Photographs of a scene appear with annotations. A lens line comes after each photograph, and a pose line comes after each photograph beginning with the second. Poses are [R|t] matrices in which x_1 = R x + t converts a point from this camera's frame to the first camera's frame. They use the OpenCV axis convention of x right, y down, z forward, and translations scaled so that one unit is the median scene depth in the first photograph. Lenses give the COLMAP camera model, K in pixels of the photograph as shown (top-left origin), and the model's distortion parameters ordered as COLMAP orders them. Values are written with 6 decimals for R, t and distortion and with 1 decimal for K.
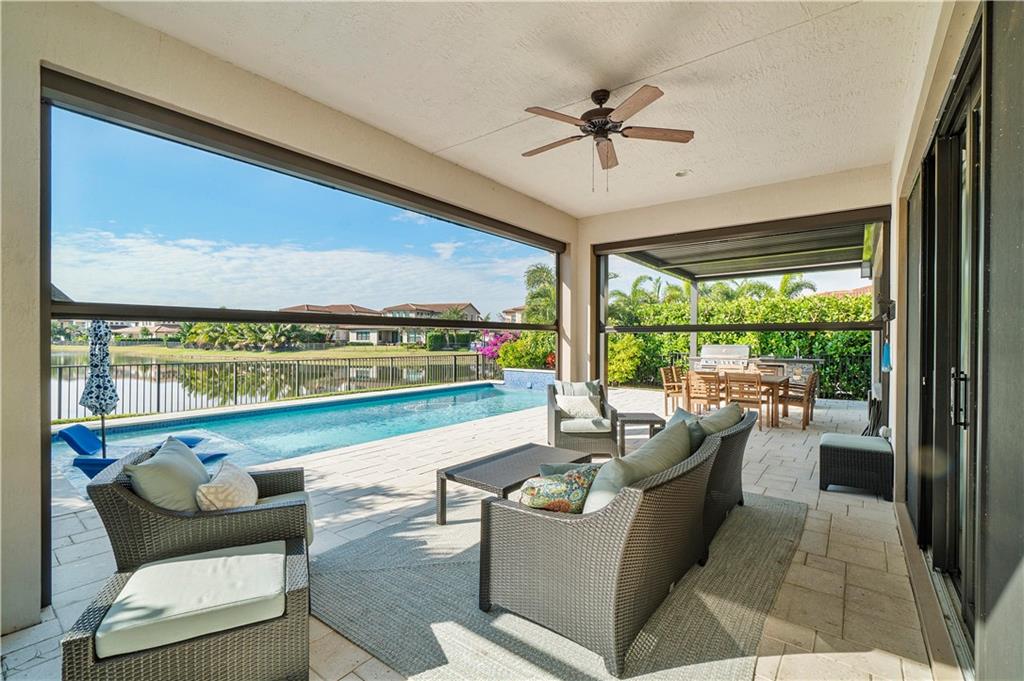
lens RADIAL K [[451.8, 0, 514.7], [0, 451.8, 338.2], [0, 0, 1]] dist [0.000101, 0.000059]
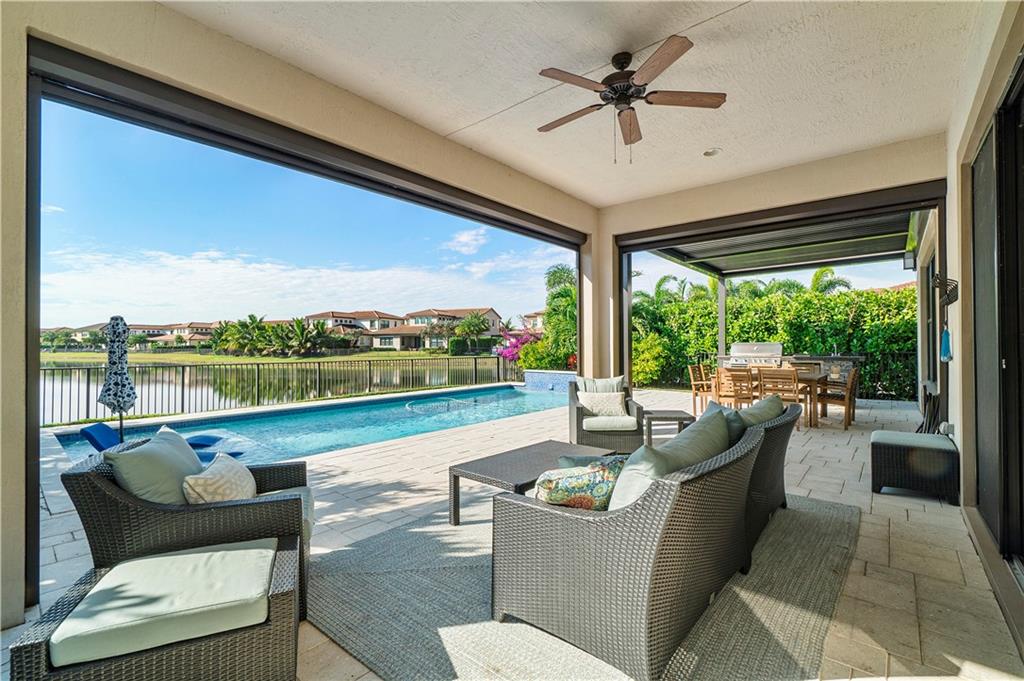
lens RADIAL K [[451.8, 0, 514.2], [0, 451.8, 338.1], [0, 0, 1]] dist [0.000101, 0.000059]
pose [[0.998742, -0.008540, -0.049409, 0.003671], [0.007974, 0.999900, -0.011638, 0.013583], [0.049503, 0.011229, 0.998711, 0.025071]]
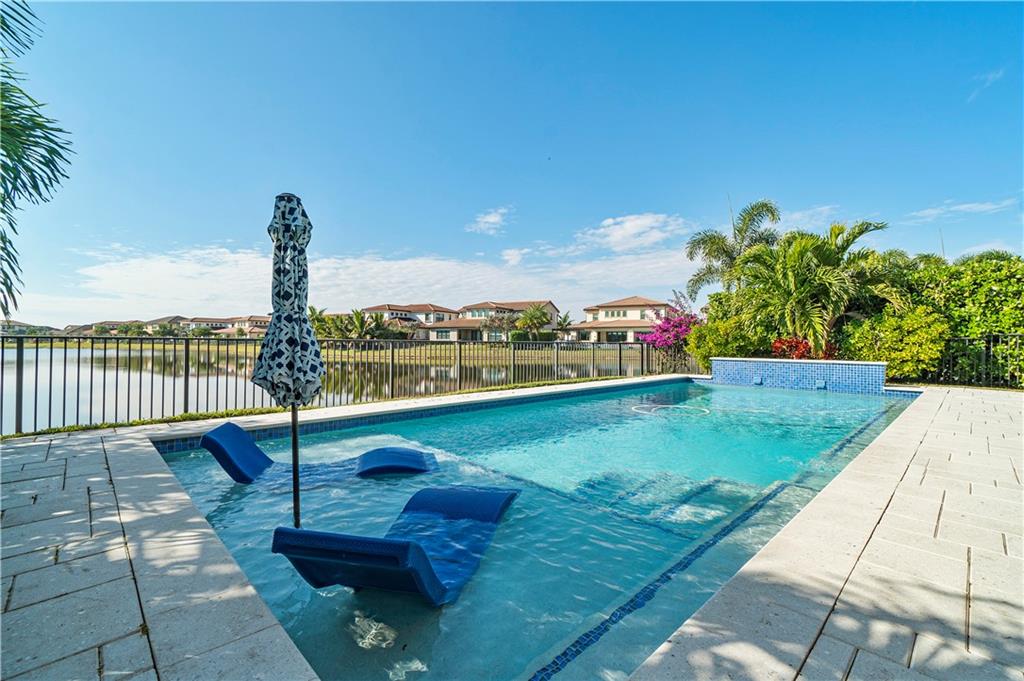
lens RADIAL K [[451.8, 0, 516.8], [0, 451.8, 337.6], [0, 0, 1]] dist [0.000101, 0.000059]
pose [[0.991266, 0.000000, -0.131876, -0.355955], [-0.000837, 0.999980, -0.006293, 0.058566], [0.131874, 0.006348, 0.991246, 0.325423]]
